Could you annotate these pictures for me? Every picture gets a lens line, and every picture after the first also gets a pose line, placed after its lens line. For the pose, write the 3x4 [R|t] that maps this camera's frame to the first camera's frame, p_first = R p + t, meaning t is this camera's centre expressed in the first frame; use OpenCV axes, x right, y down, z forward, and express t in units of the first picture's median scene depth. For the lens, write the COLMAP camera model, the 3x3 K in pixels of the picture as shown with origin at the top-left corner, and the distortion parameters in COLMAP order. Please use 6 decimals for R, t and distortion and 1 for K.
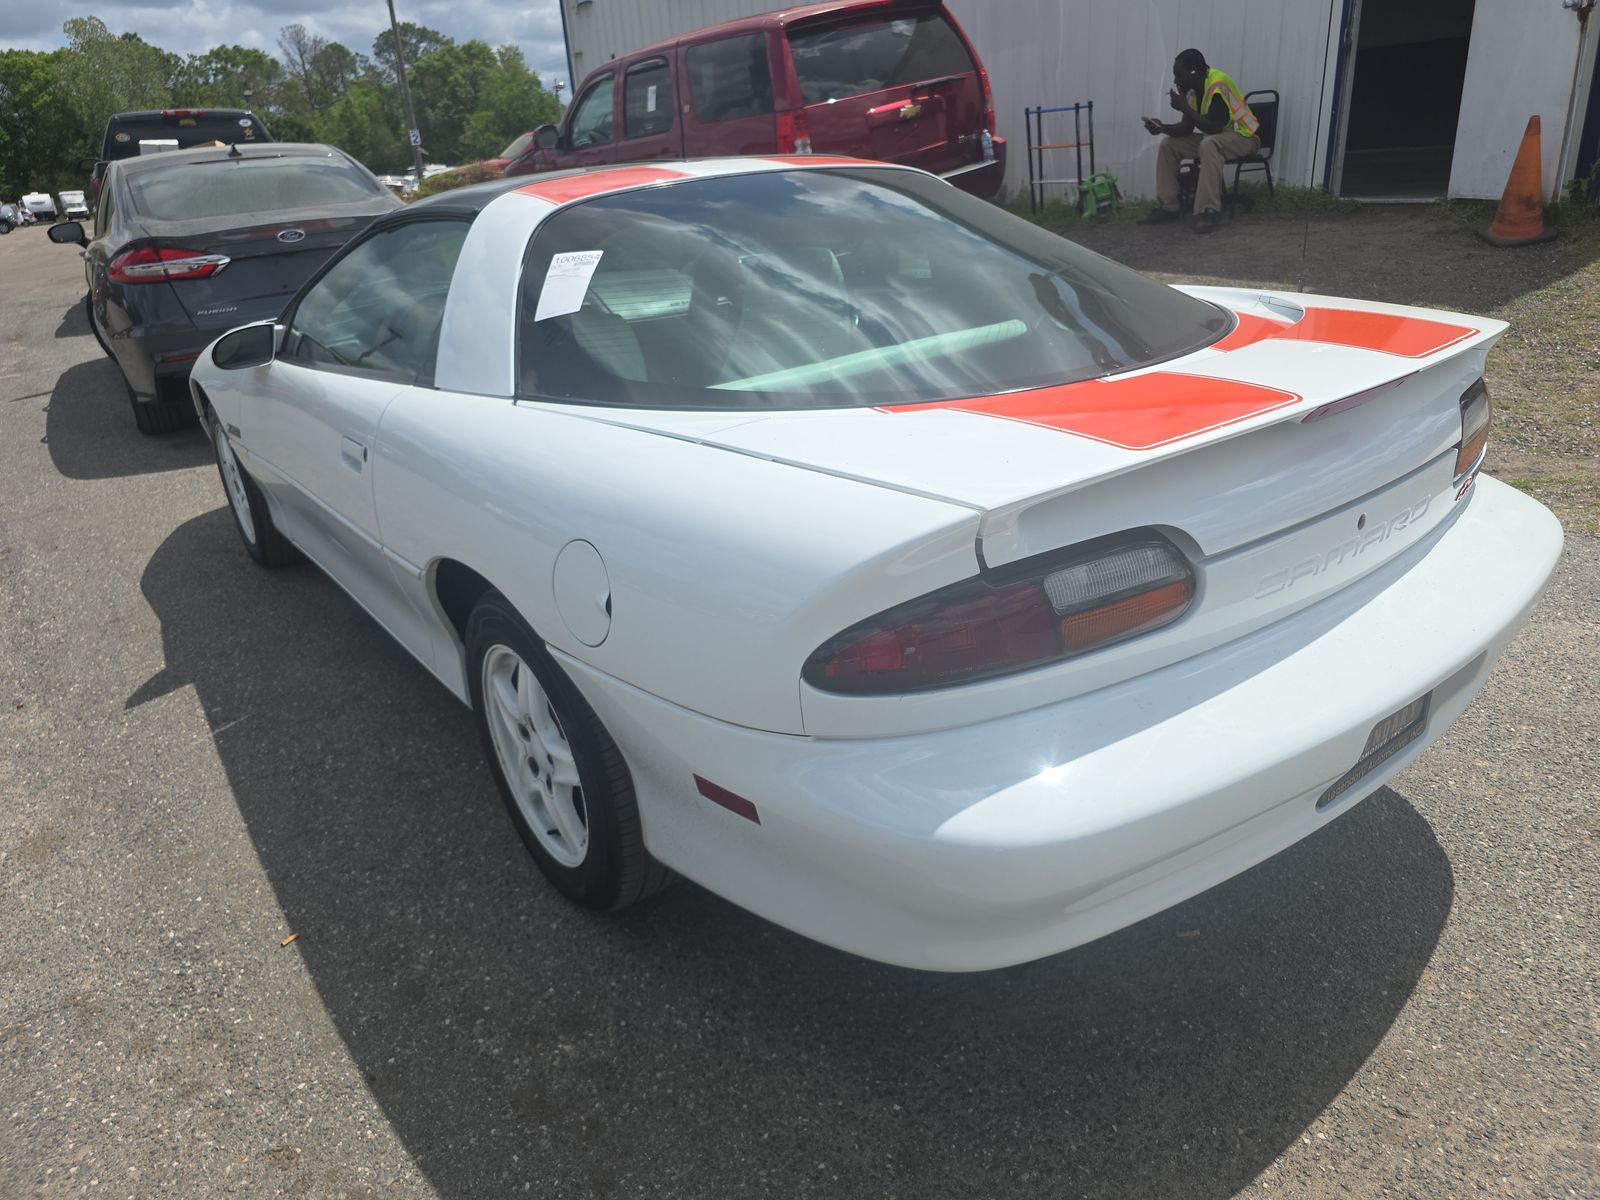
lens RADIAL K [[1069.7, 0, 800.0], [0, 1069.7, 600.0], [0, 0, 1]] dist [0.032685, -0.033368]
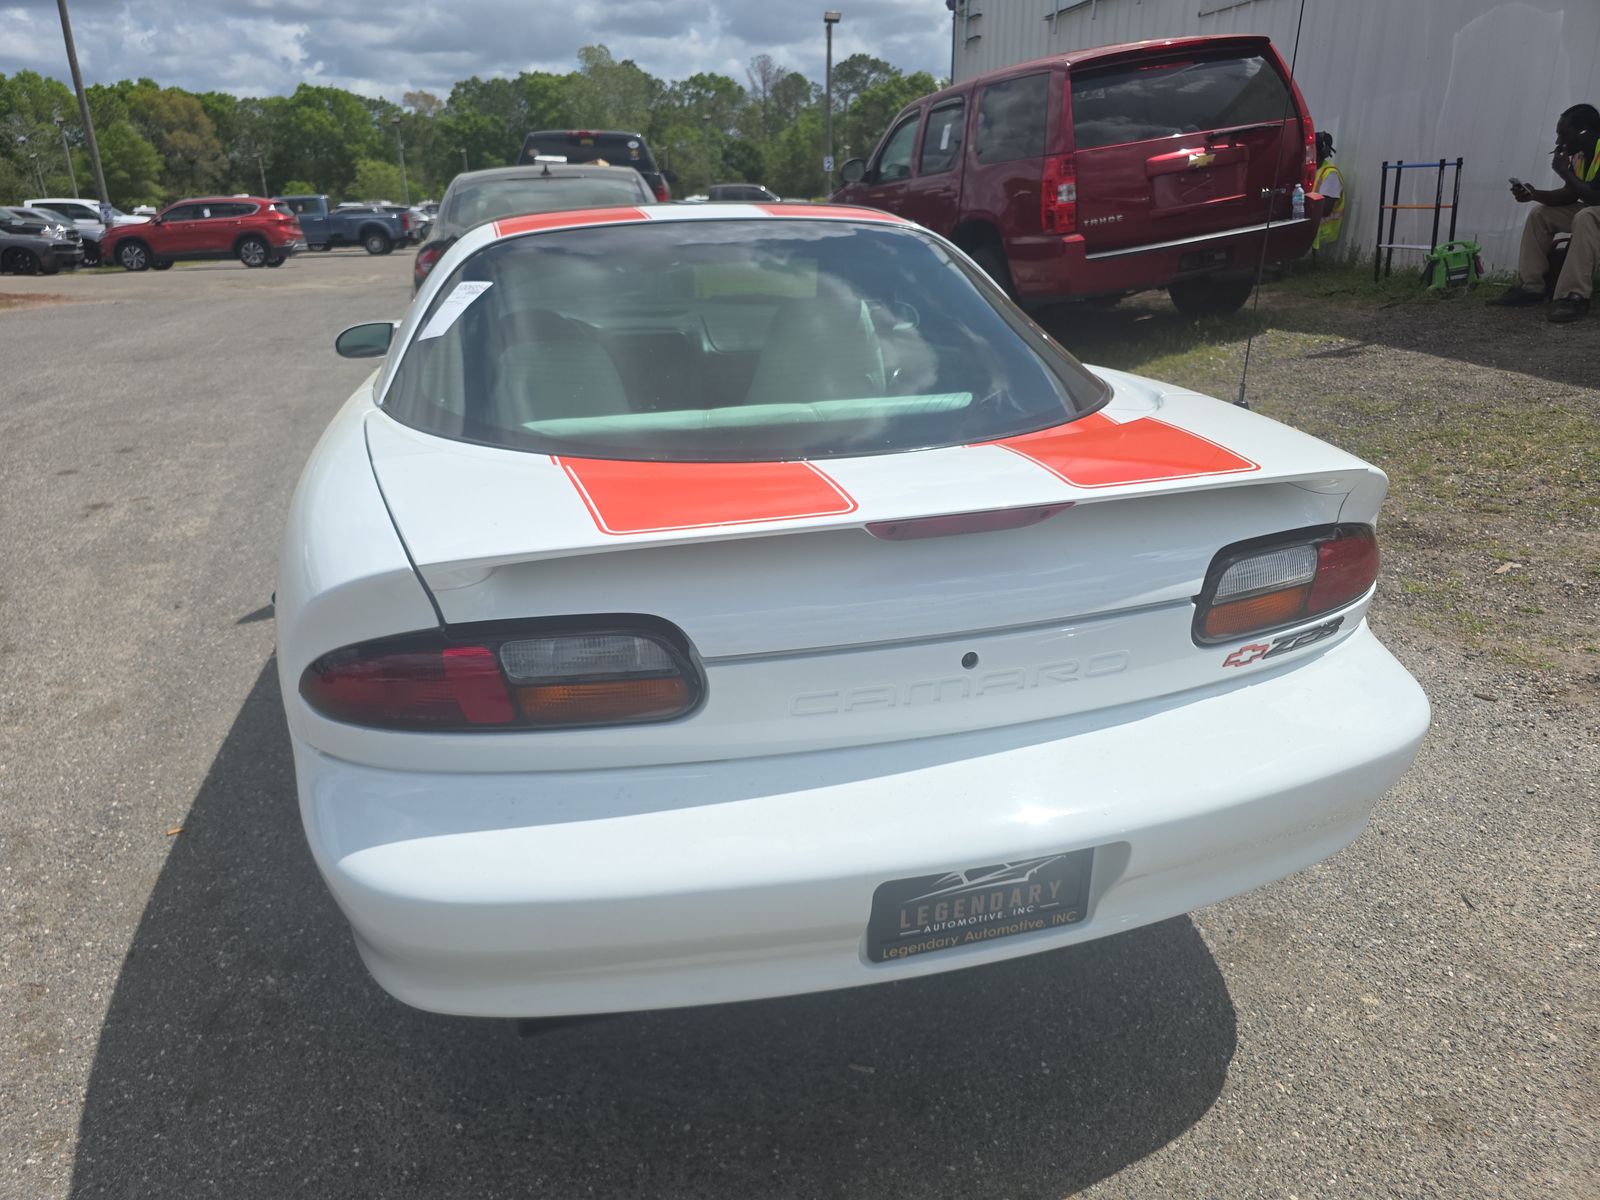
lens RADIAL K [[1069.5, 0, 794.9], [0, 1069.5, 633.7], [0, 0, 1]] dist [0.027878, -0.028568]
pose [[0.922640, 0.191923, -0.334517, 0.137740], [-0.191121, 0.980919, 0.035646, -0.019829], [0.334976, 0.031045, 0.941715, 0.025231]]
